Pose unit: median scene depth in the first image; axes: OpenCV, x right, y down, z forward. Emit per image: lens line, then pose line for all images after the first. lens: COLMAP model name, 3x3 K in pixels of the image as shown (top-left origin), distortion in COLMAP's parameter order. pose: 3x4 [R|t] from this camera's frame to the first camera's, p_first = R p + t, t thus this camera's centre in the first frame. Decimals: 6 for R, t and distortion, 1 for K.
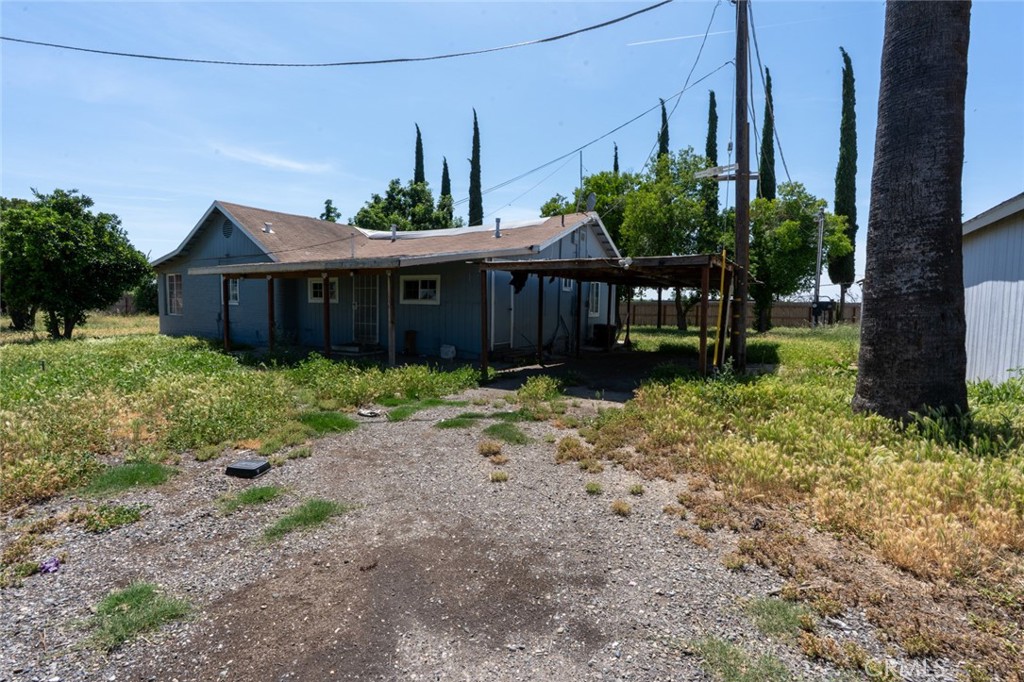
lens RADIAL K [[477.5, 0, 546.3], [0, 477.5, 337.6], [0, 0, 1]] dist [-0.008257, 0.003319]
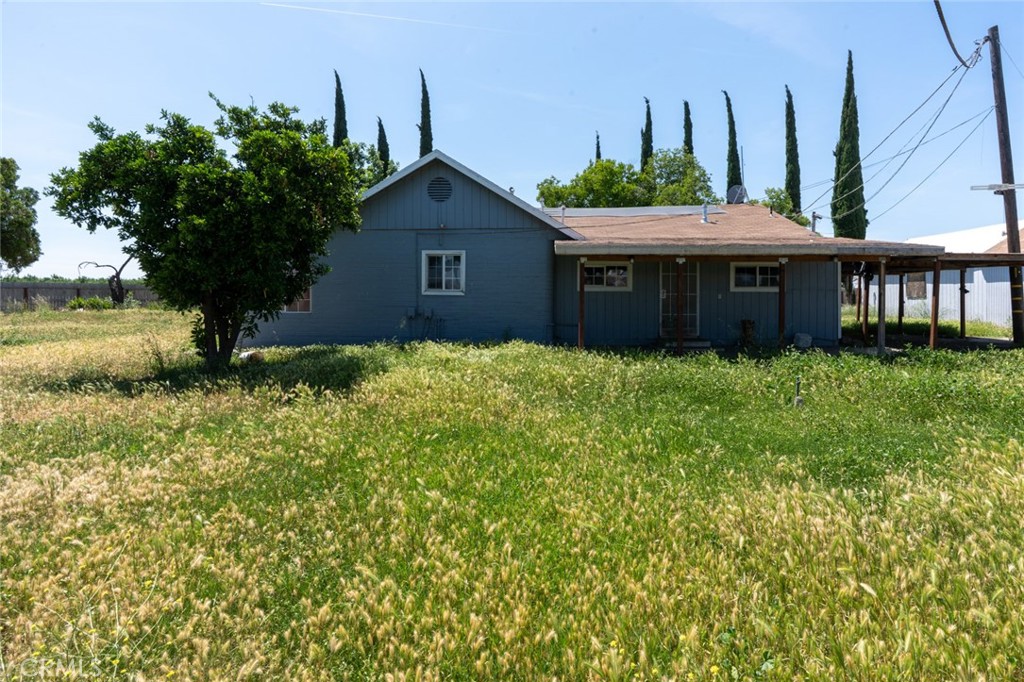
lens RADIAL K [[477.5, 0, 574.3], [0, 477.5, 296.5], [0, 0, 1]] dist [-0.008257, 0.003319]
pose [[0.884876, -0.017718, 0.465490, -0.828366], [0.040099, 0.998464, -0.038223, -0.031954], [-0.464098, 0.052489, 0.884228, 0.274585]]
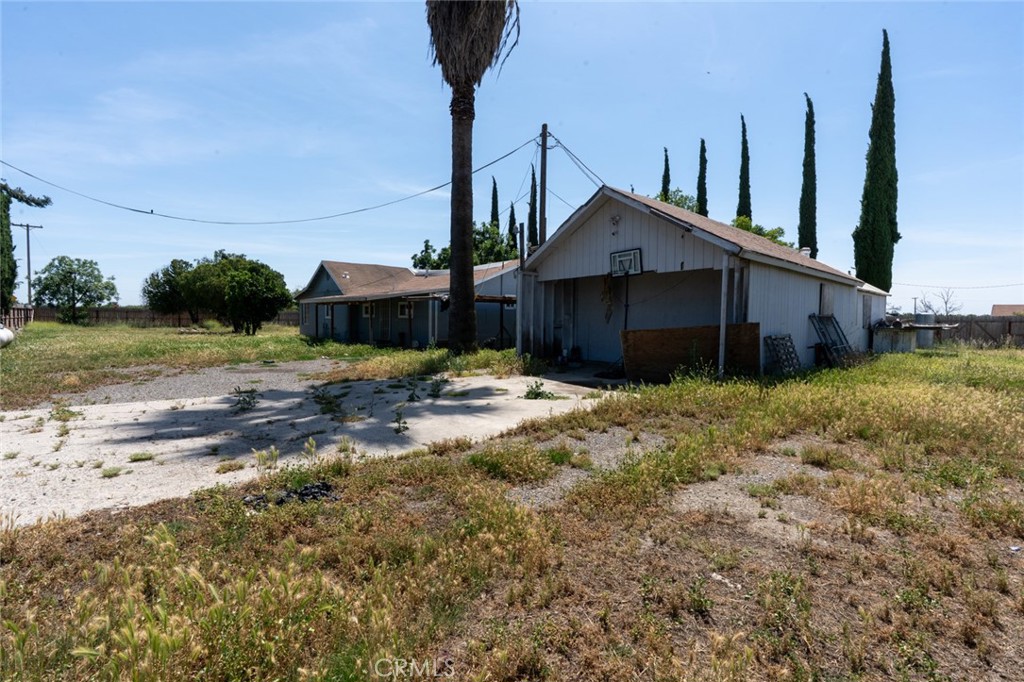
lens RADIAL K [[477.5, 0, 535.8], [0, 477.5, 339.8], [0, 0, 1]] dist [-0.008257, 0.003319]
pose [[0.957421, 0.011906, -0.288449, 0.590049], [-0.019530, 0.999532, -0.023566, 0.037308], [0.288034, 0.028196, 0.957205, -0.473167]]
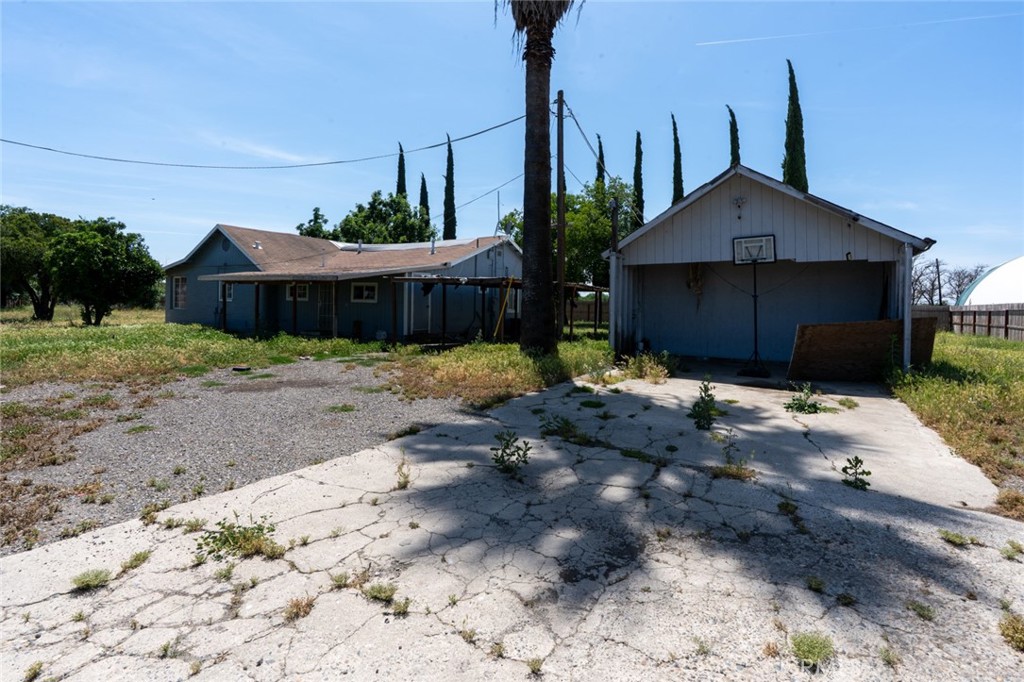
lens RADIAL K [[477.5, 0, 580.1], [0, 477.5, 312.0], [0, 0, 1]] dist [-0.008257, 0.003319]
pose [[0.997731, 0.006566, 0.067011, 0.235924], [-0.003305, 0.998810, -0.048657, 0.022379], [-0.067251, 0.048325, 0.996565, -0.391778]]
